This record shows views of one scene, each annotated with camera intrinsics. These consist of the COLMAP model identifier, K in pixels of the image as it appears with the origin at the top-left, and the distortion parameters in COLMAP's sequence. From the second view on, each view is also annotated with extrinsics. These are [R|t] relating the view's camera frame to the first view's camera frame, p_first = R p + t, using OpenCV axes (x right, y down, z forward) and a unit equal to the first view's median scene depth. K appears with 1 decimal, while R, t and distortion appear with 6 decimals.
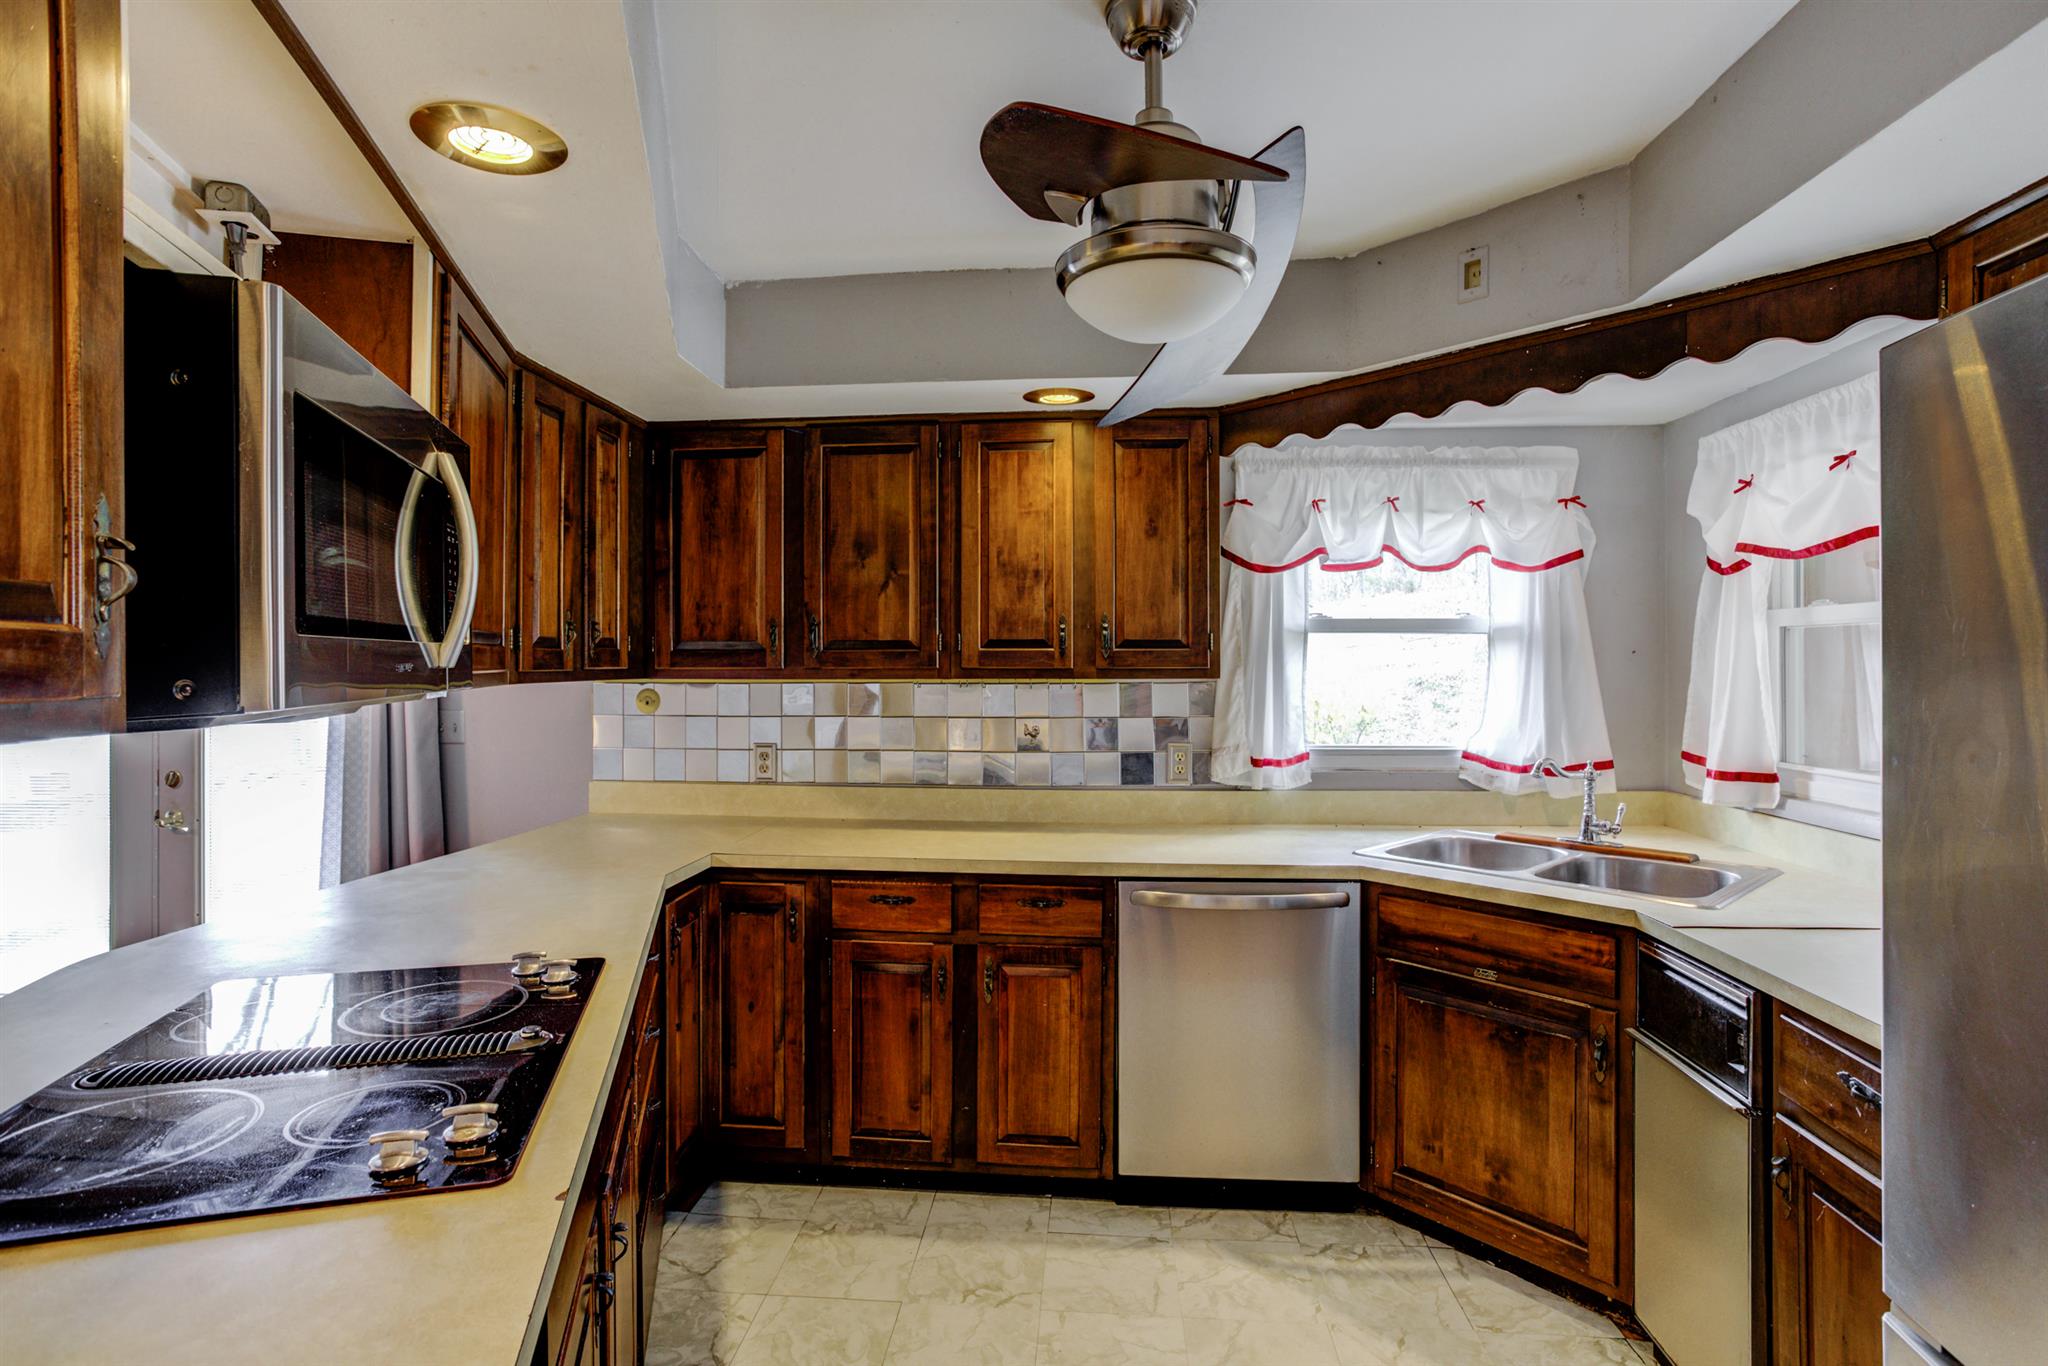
lens RADIAL K [[1023.1, 0, 1012.8], [0, 1023.1, 657.8], [0, 0, 1]] dist [-0.068217, 0.042301]
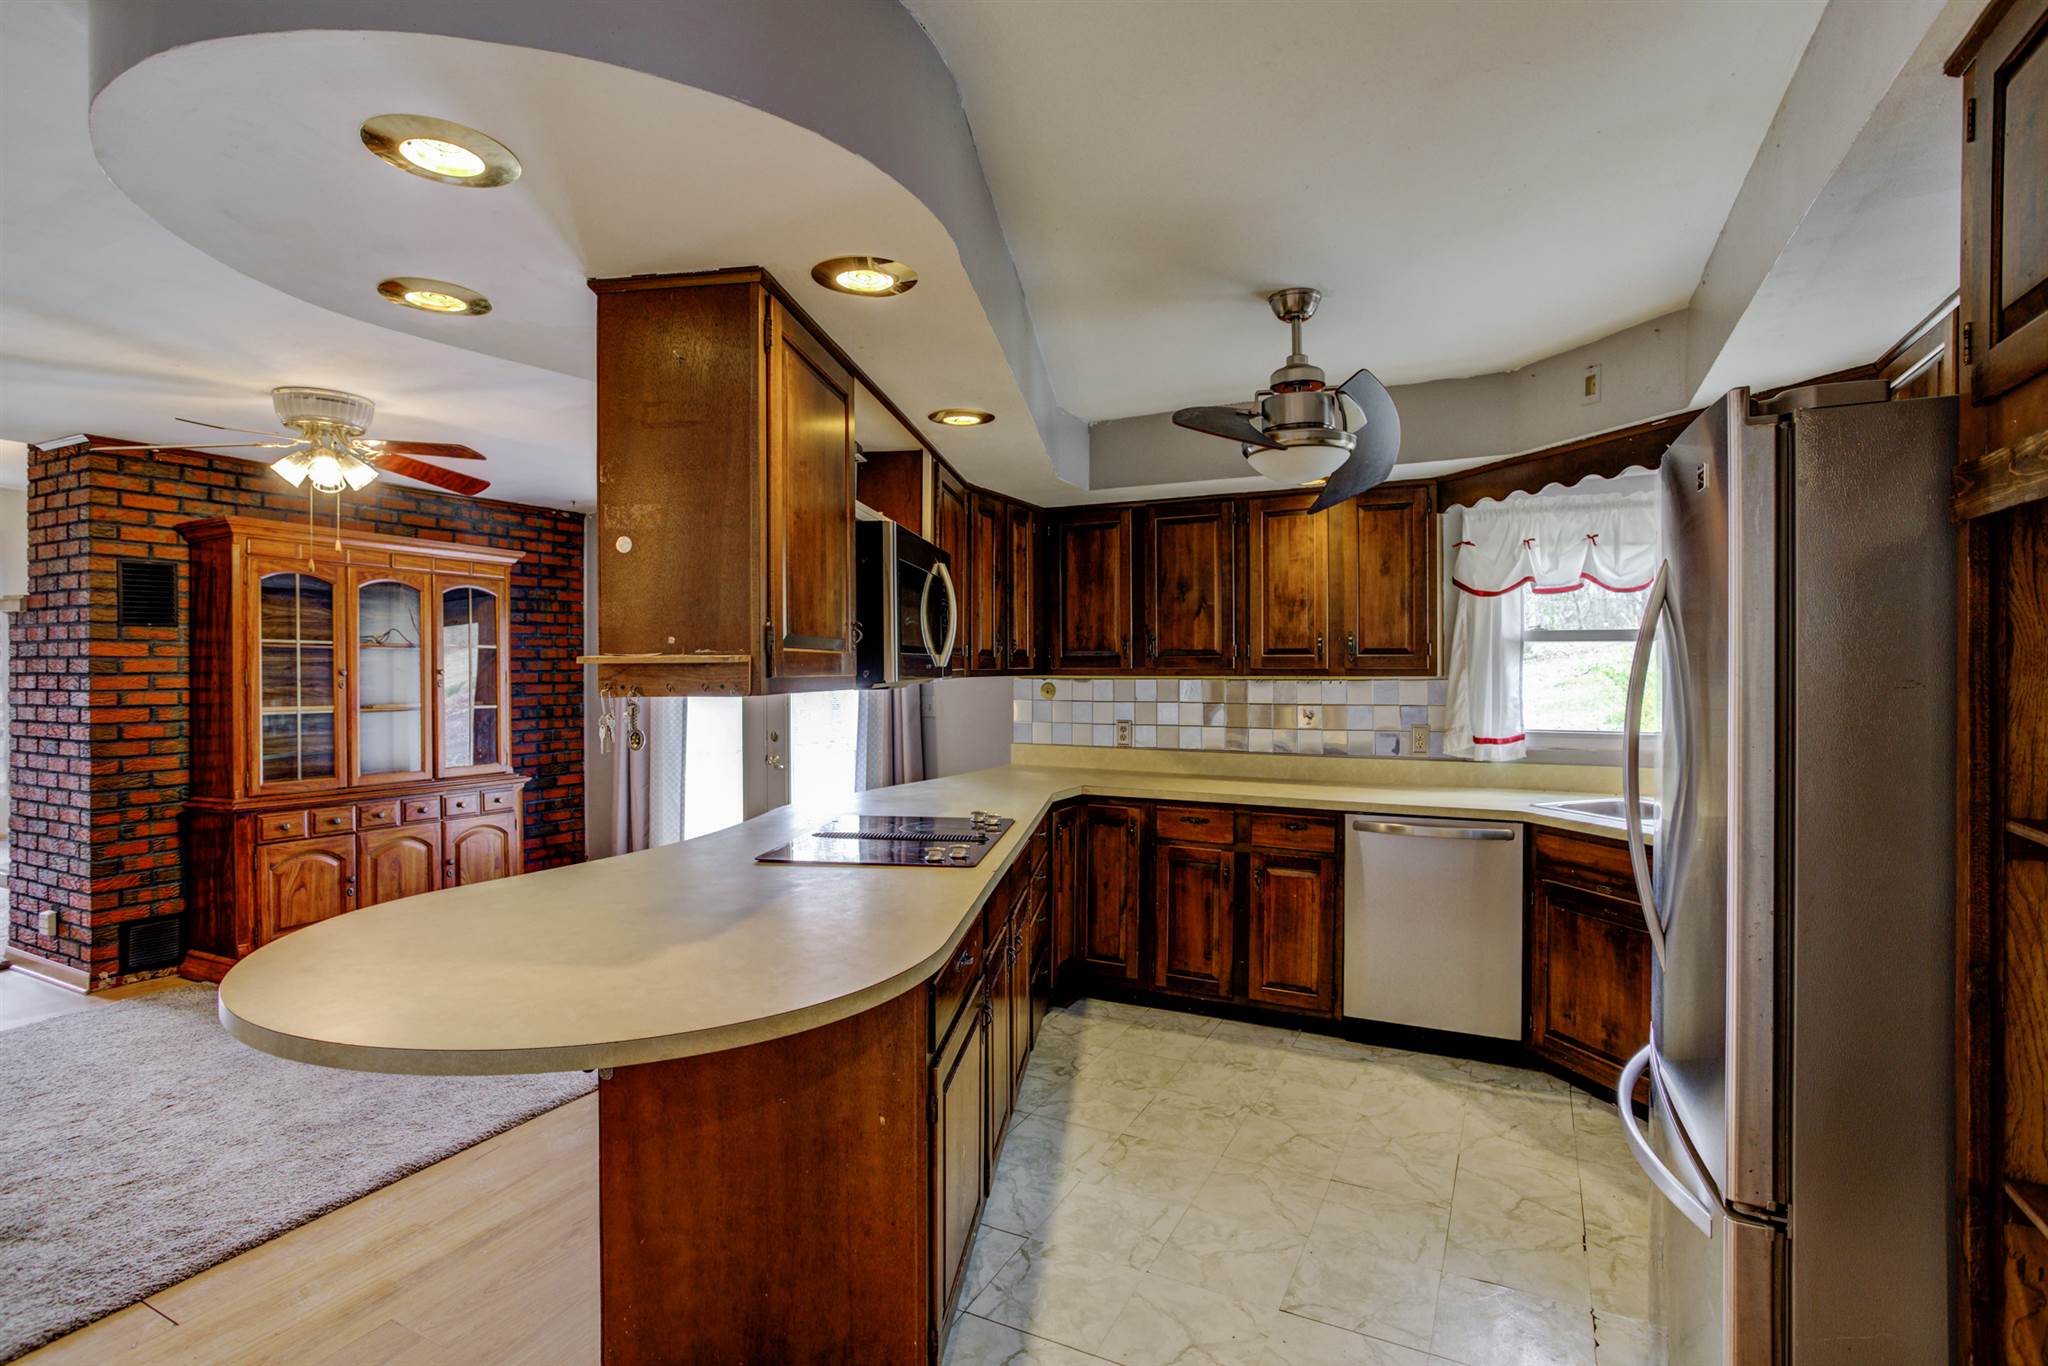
lens RADIAL K [[1023.1, 0, 1012.8], [0, 1023.1, 657.8], [0, 0, 1]] dist [-0.068217, 0.042301]
pose [[0.921082, -0.002879, -0.389358, 0.224501], [0.001667, 0.999993, -0.003451, -0.000765], [0.389365, 0.002529, 0.921080, -0.510533]]
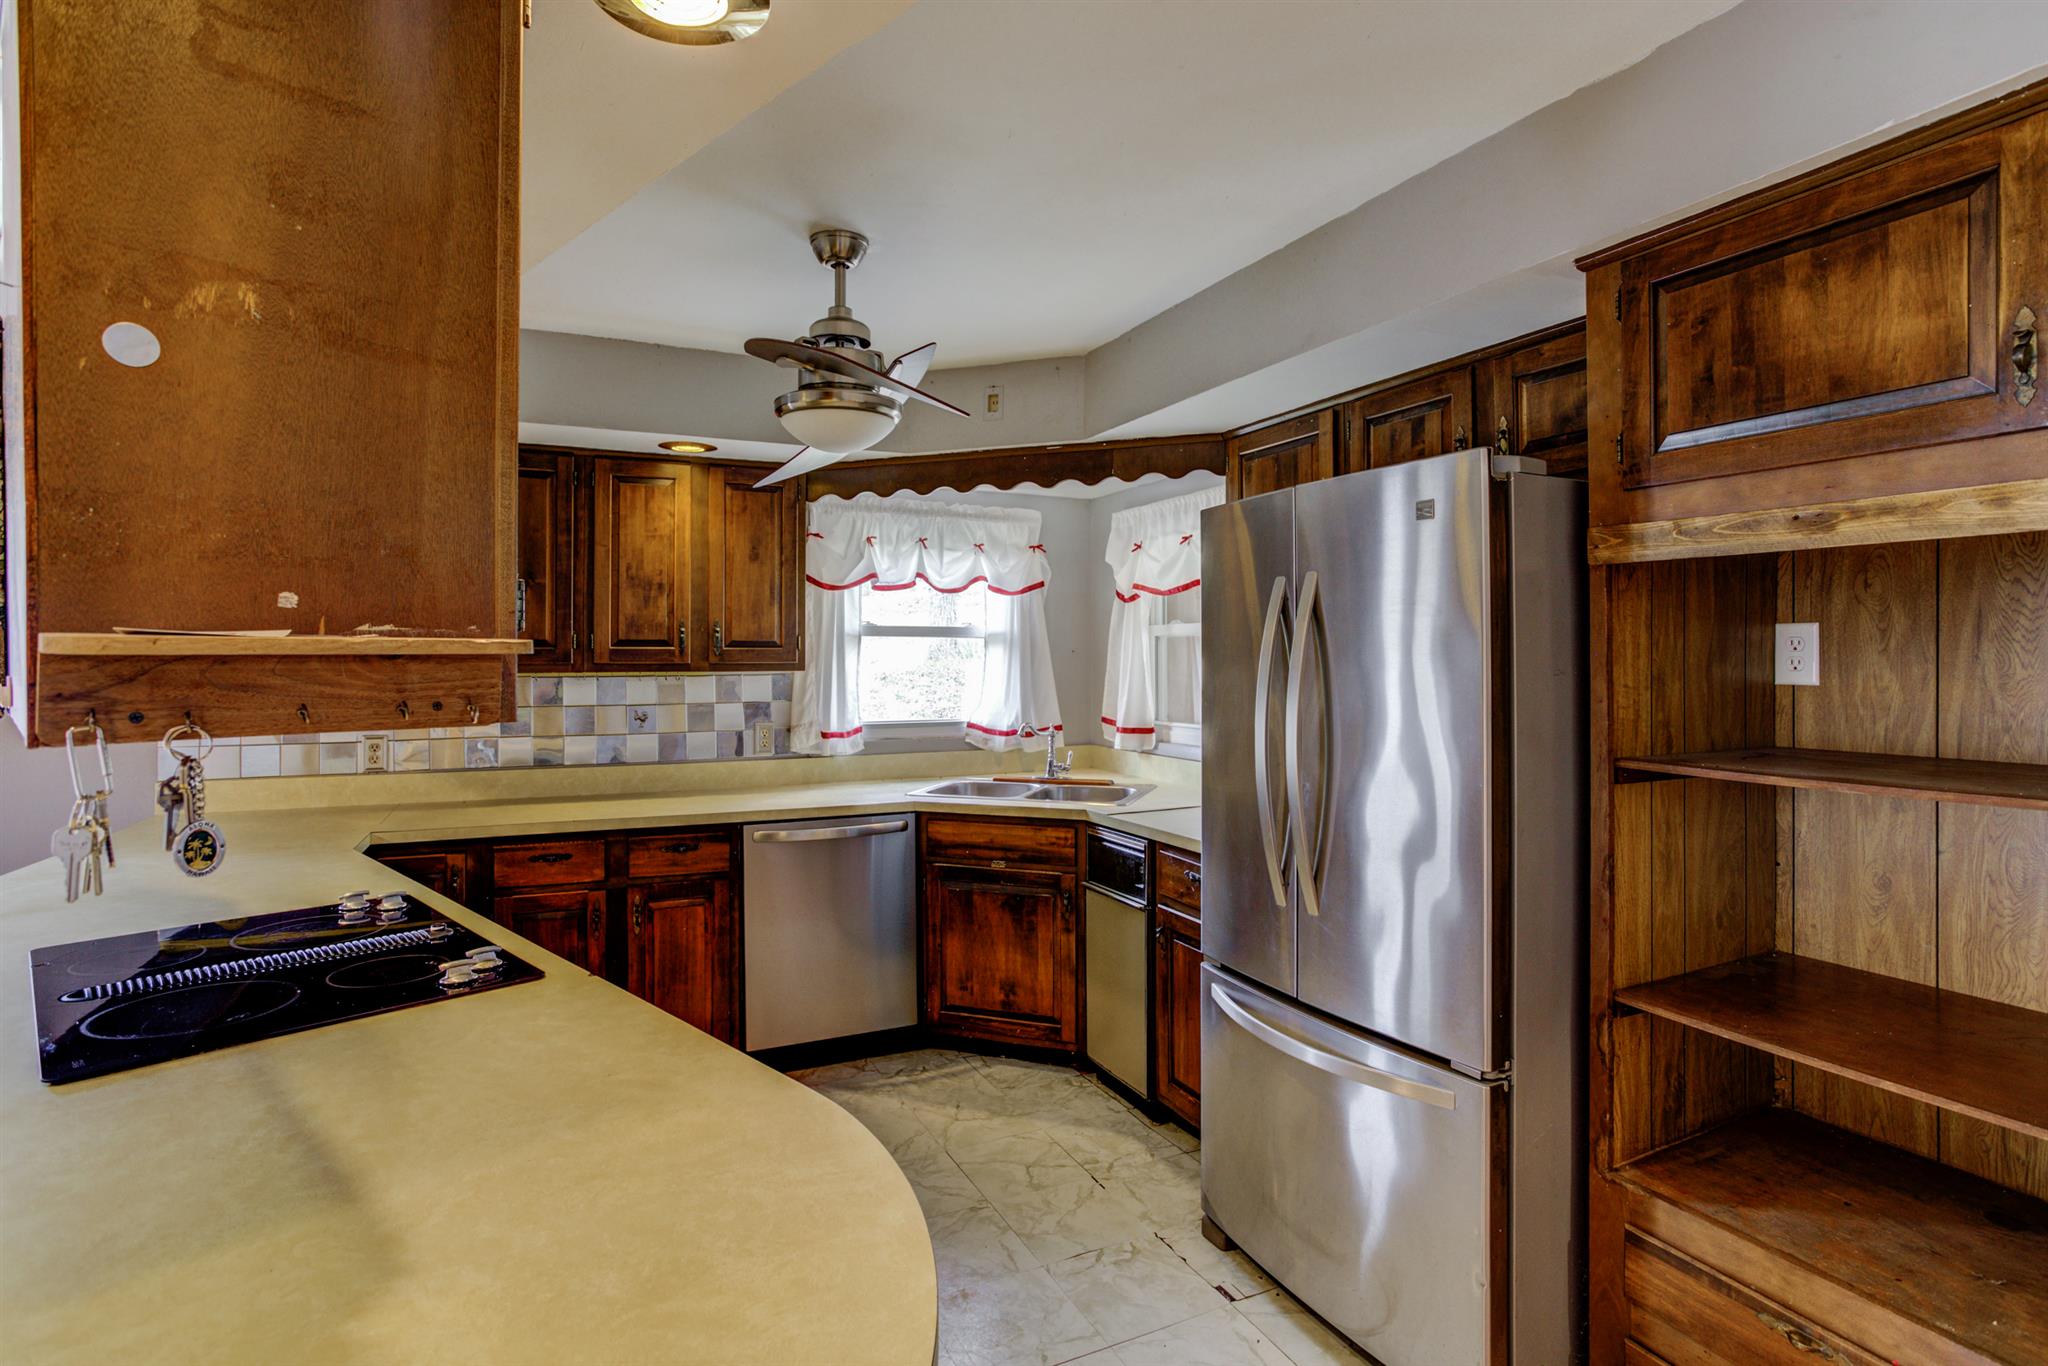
lens RADIAL K [[1032.3, 0, 1024.6], [0, 1032.3, 647.3], [0, 0, 1]] dist [-0.051703, 0.000085]
pose [[0.857713, 0.005440, 0.514100, -0.257011], [-0.001634, 0.999968, -0.007855, -0.000130], [-0.514127, 0.005898, 0.857694, -0.307413]]
